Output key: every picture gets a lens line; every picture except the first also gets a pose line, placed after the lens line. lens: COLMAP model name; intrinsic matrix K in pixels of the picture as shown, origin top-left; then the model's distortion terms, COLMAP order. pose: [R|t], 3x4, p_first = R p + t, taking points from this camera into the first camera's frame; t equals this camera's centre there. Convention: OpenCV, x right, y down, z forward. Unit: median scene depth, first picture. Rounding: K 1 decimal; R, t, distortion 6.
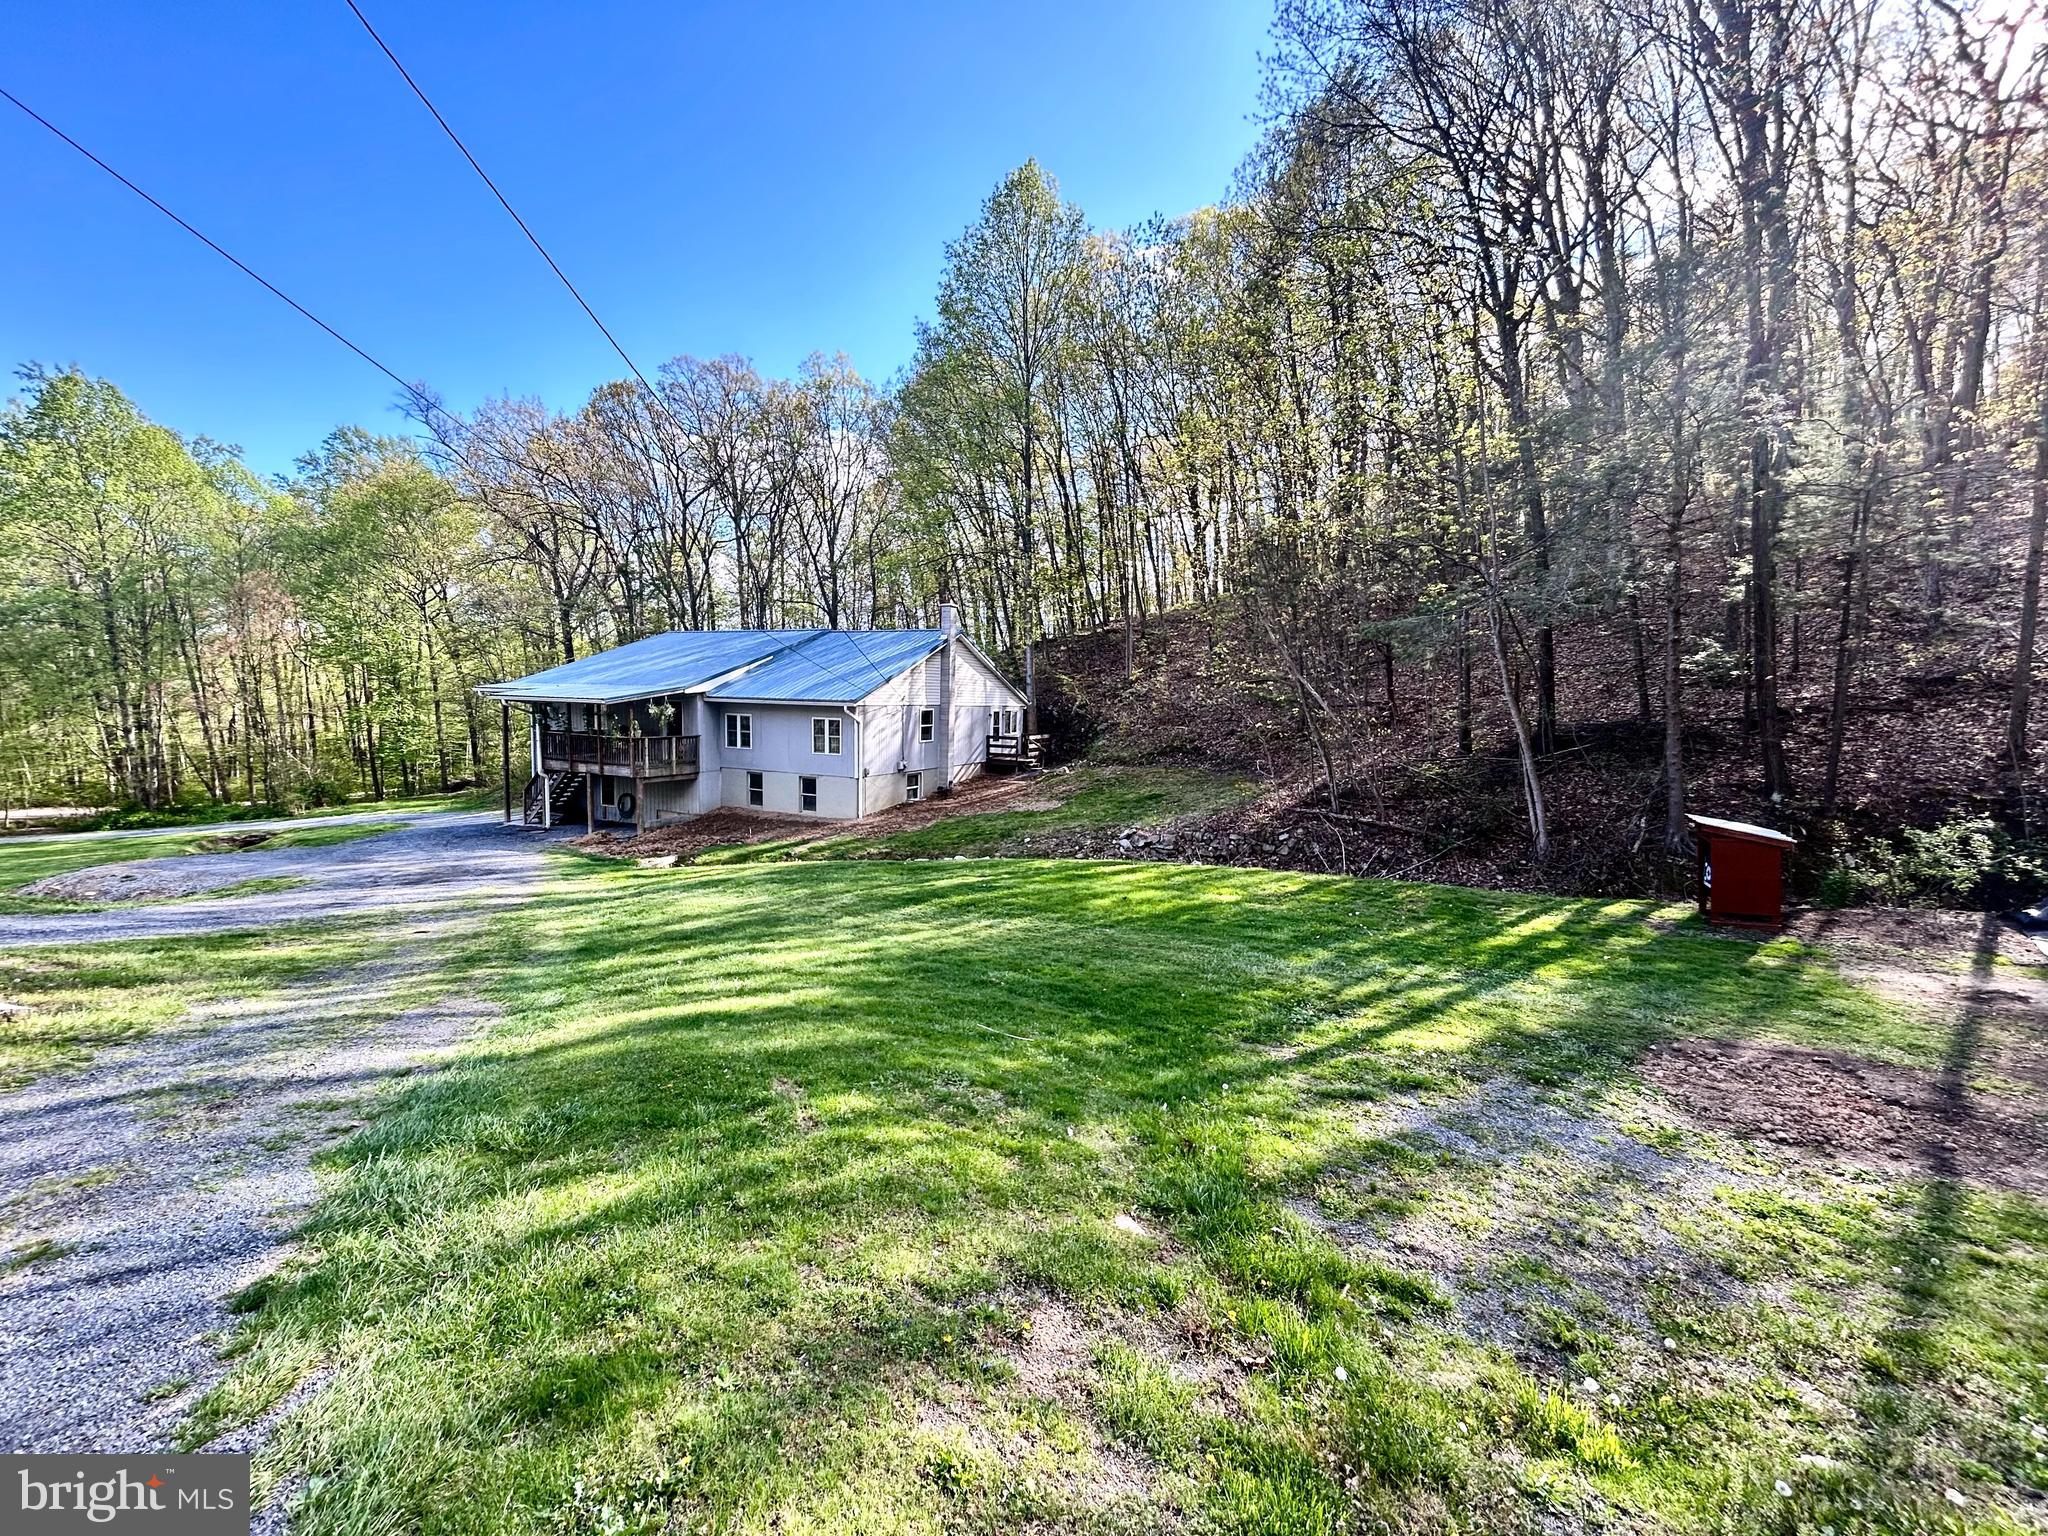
lens RADIAL K [[821.8, 0, 1020.2], [0, 821.8, 766.7], [0, 0, 1]] dist [0.000223, 0.000132]
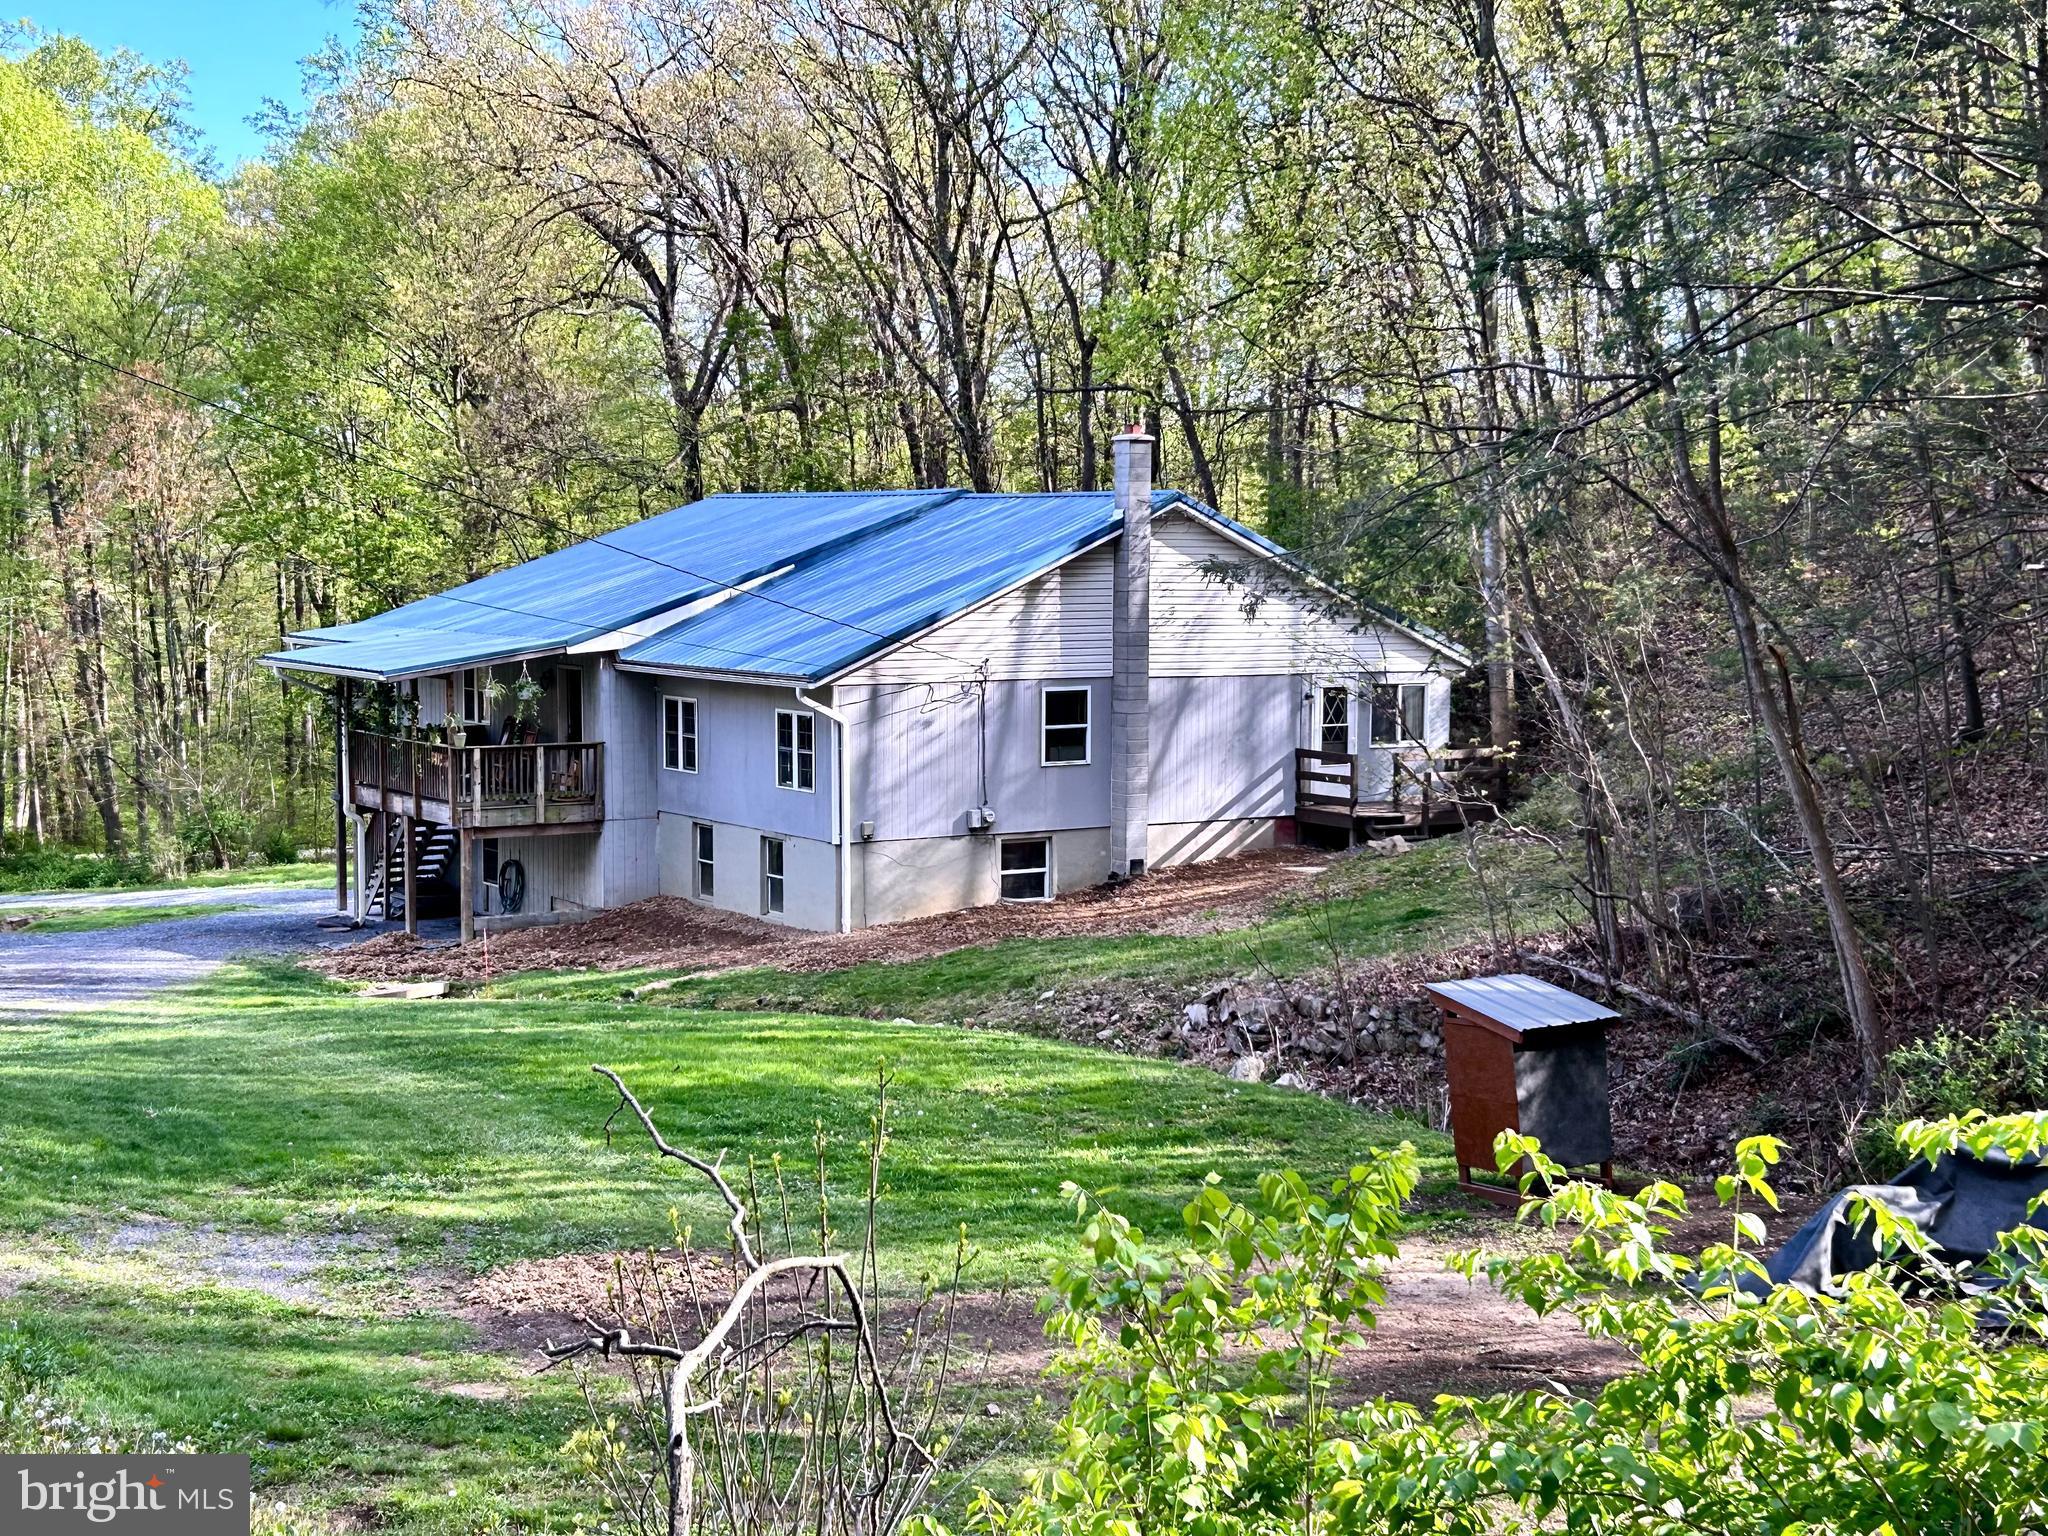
lens RADIAL K [[2843.6, 0, 1025.6], [0, 2843.6, 752.7], [0, 0, 1]] dist [0.160418, 0.000000]
pose [[0.859420, 0.020572, -0.510856, 0.790491], [-0.030449, 0.999476, -0.010976, -0.025352], [0.510363, 0.024988, 0.859596, -0.344519]]
